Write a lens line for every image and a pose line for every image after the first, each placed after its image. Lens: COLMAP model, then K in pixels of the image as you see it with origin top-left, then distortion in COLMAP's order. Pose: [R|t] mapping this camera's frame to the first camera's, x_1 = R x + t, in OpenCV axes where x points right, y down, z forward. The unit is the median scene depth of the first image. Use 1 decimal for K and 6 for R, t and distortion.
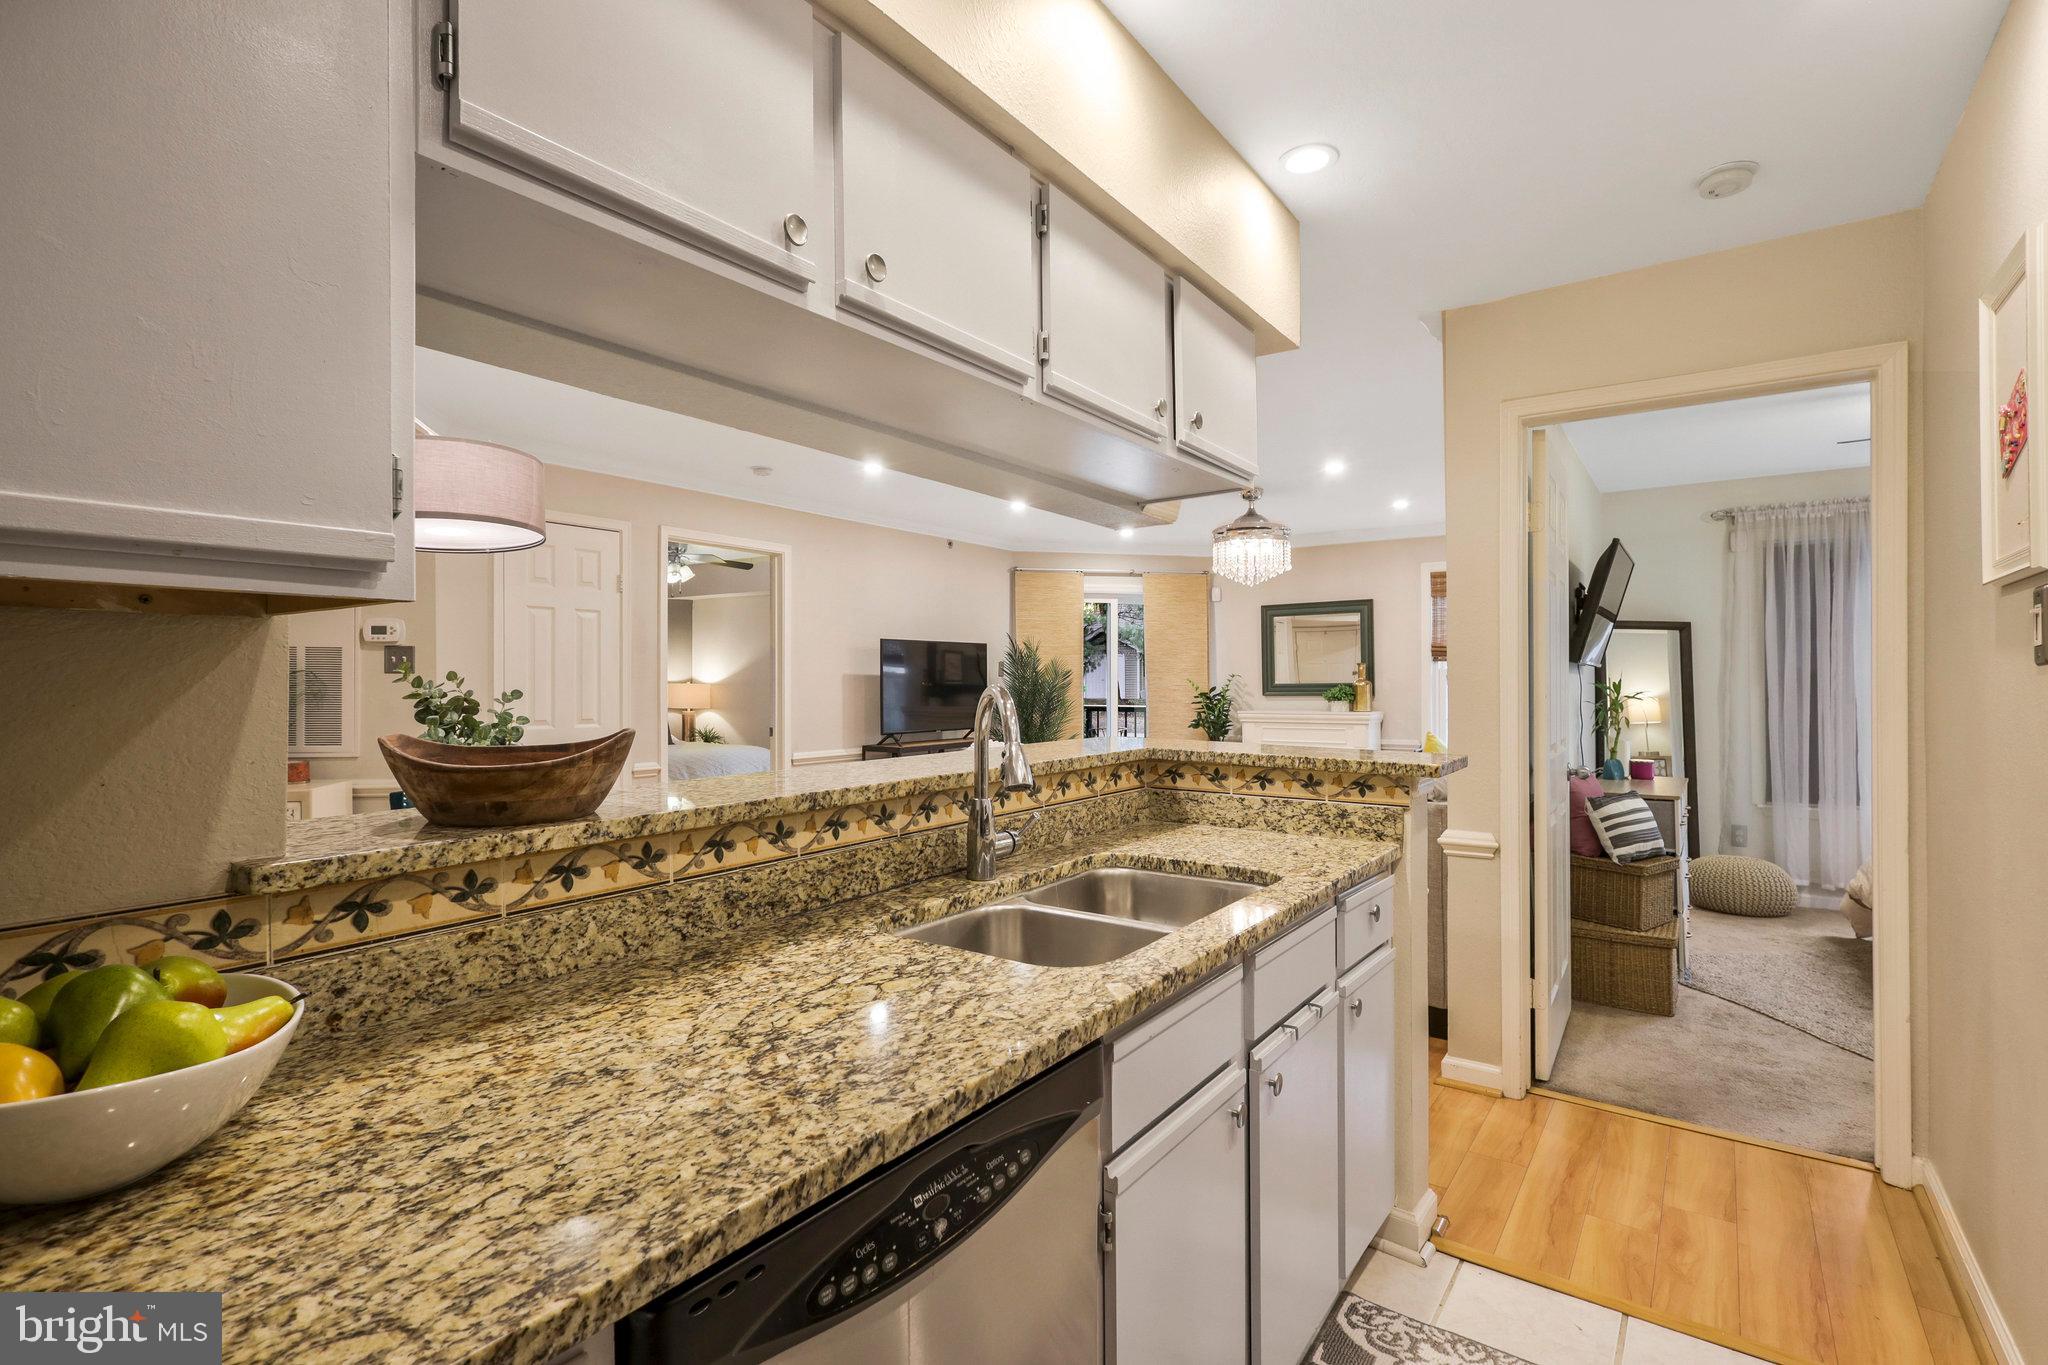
lens RADIAL K [[975.8, 0, 1038.2], [0, 975.8, 686.3], [0, 0, 1]] dist [-0.002275, 0.000148]
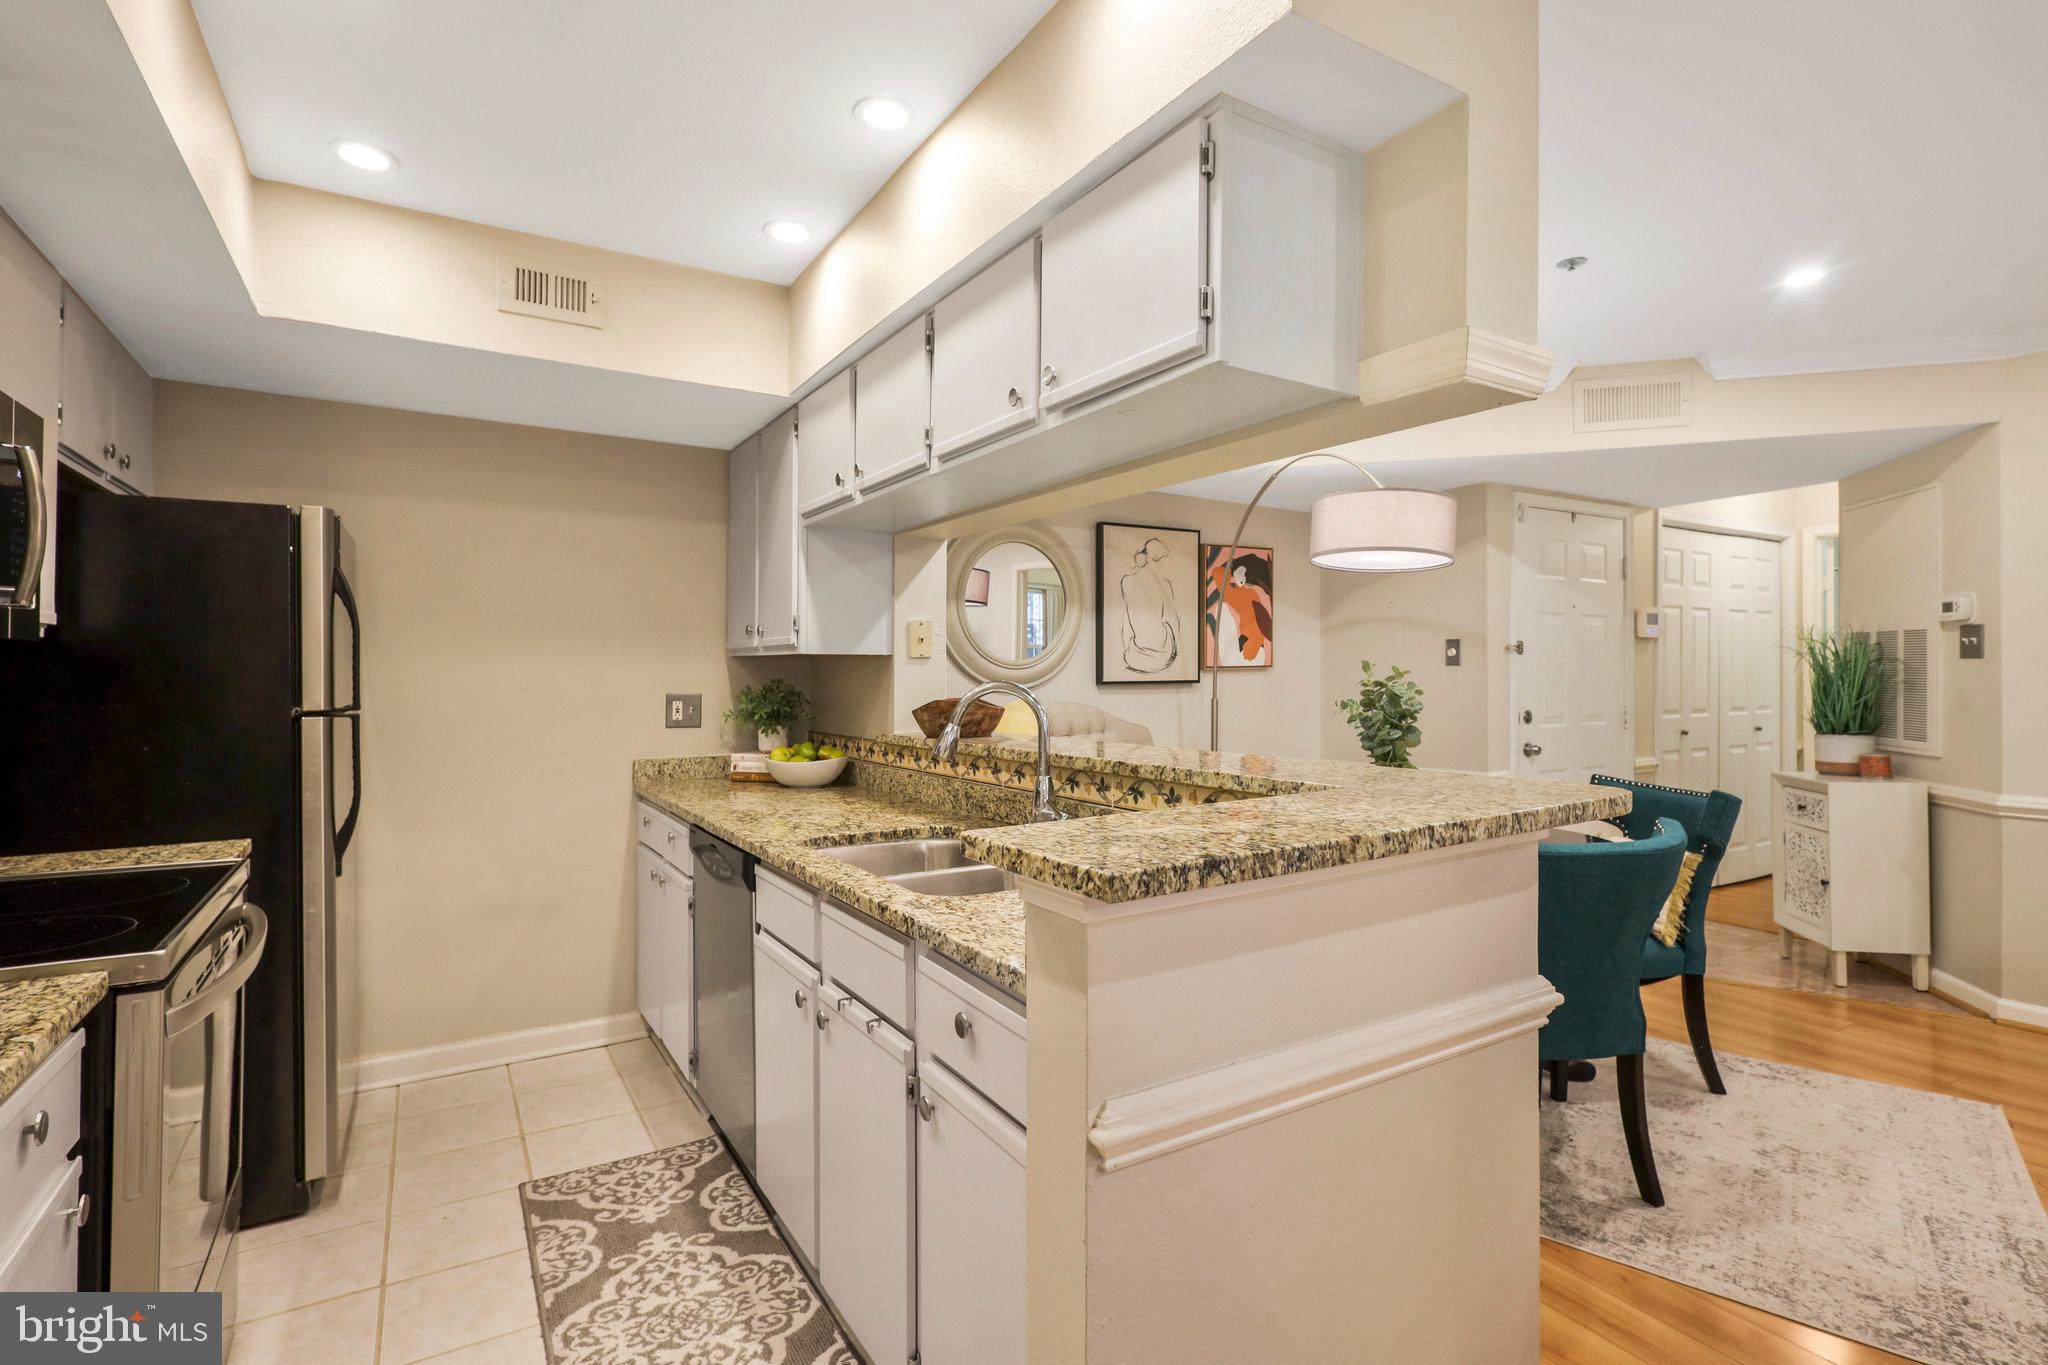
lens RADIAL K [[975.8, 0, 1012.2], [0, 975.8, 670.3], [0, 0, 1]] dist [-0.002275, 0.000148]
pose [[-0.417881, 0.000794, -0.908501, 0.844341], [-0.001064, 0.999999, 0.001364, -0.012727], [0.908501, 0.001537, -0.417880, 1.182072]]
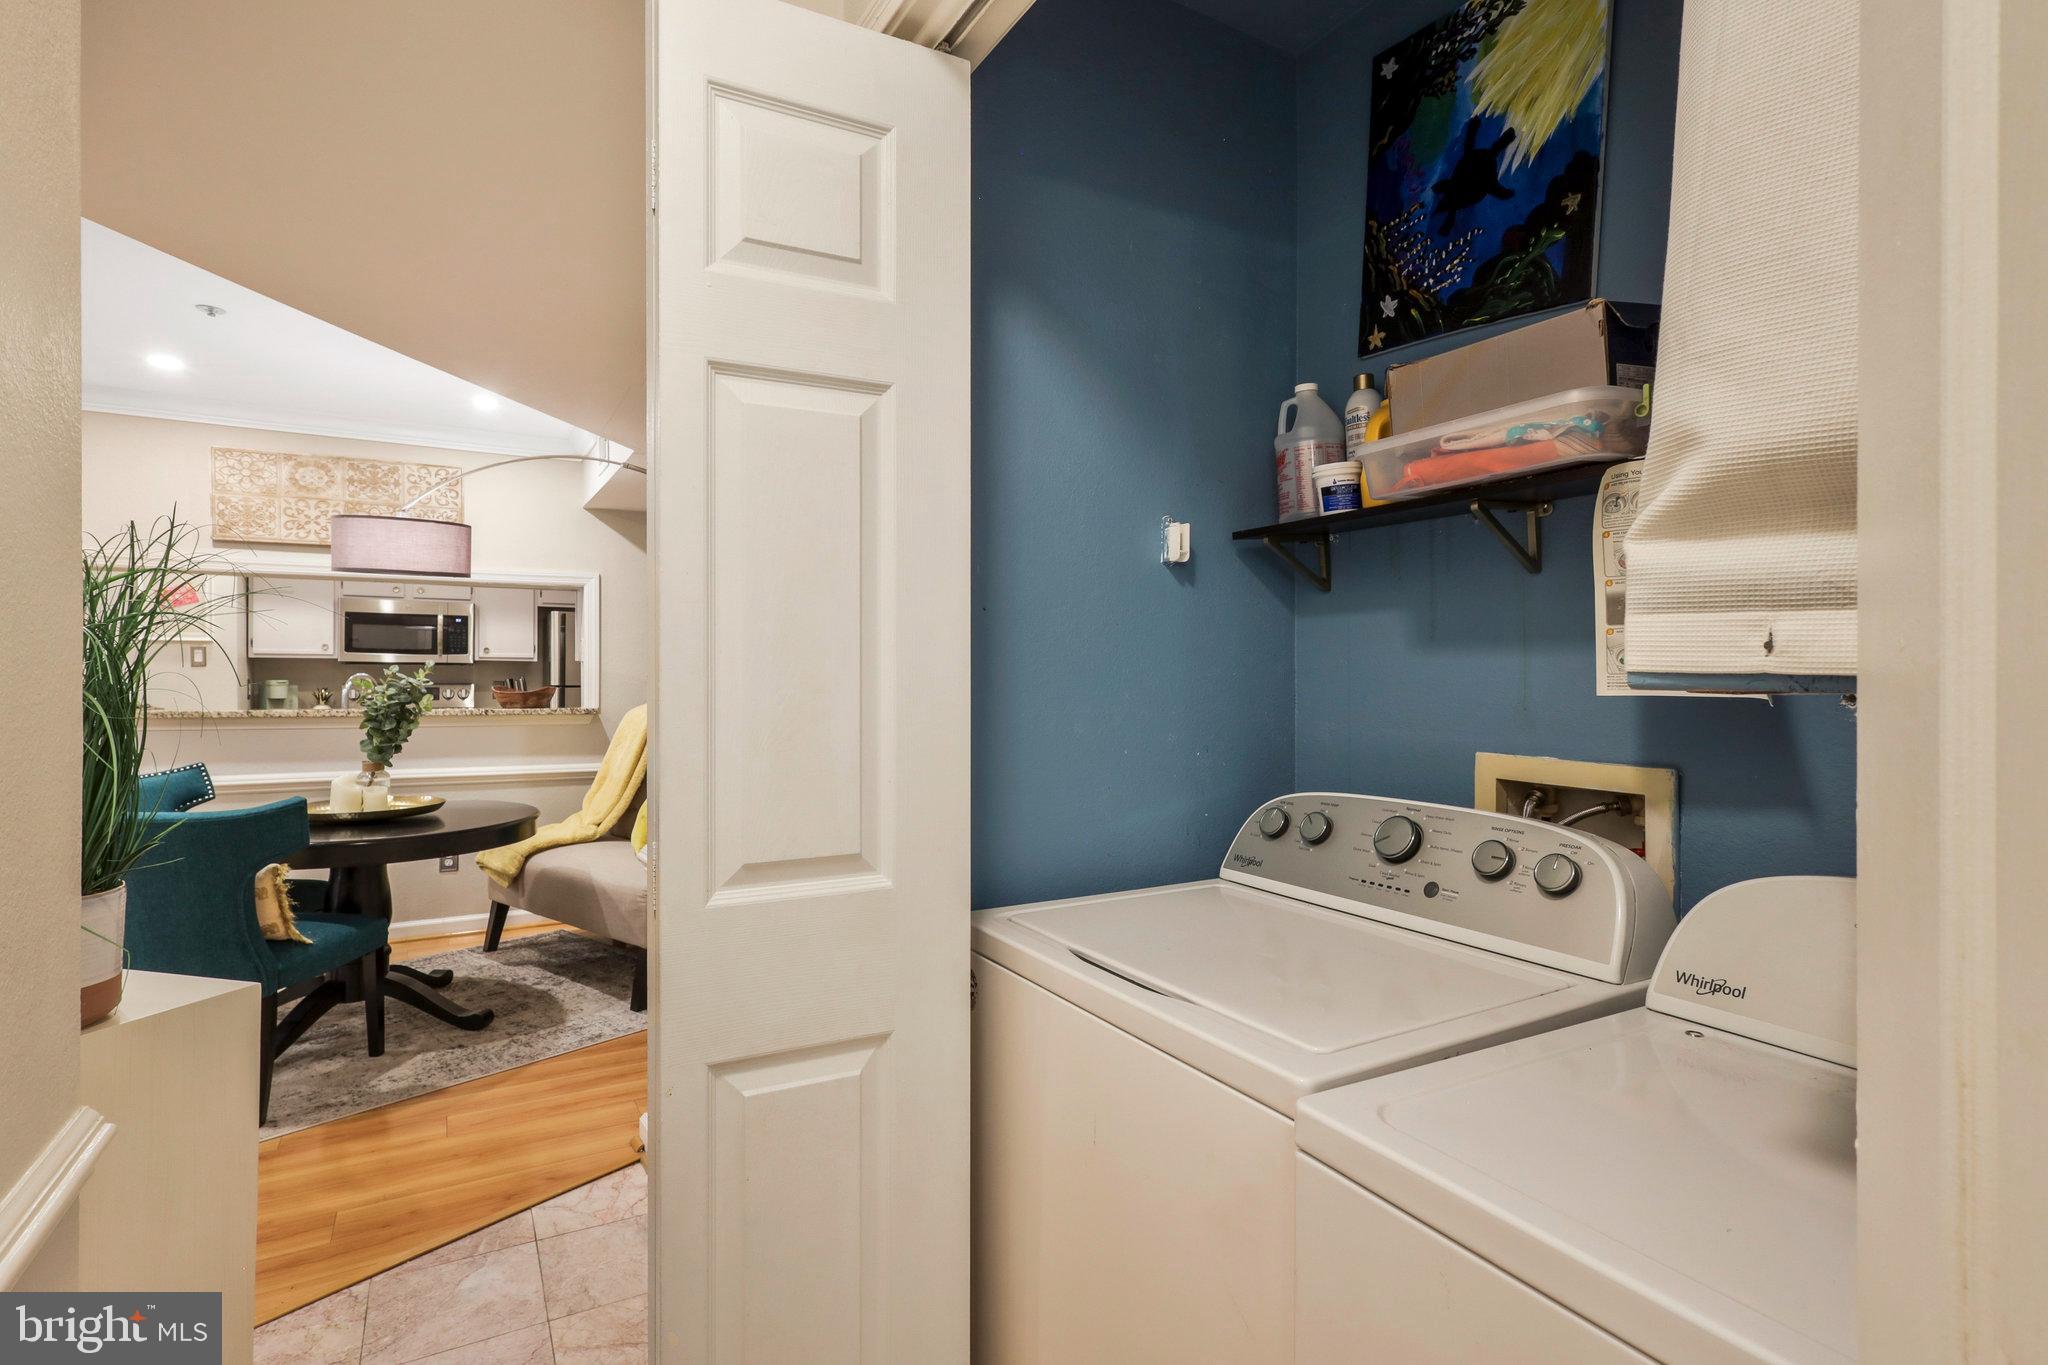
lens RADIAL K [[975.8, 0, 1008.6], [0, 975.8, 674.0], [0, 0, 1]] dist [-0.002275, 0.000148]
pose [[-0.905125, -0.001466, 0.425143, -2.248996], [-0.001142, 0.999999, 0.001017, -0.004509], [-0.425144, 0.000435, -0.905126, 2.102398]]
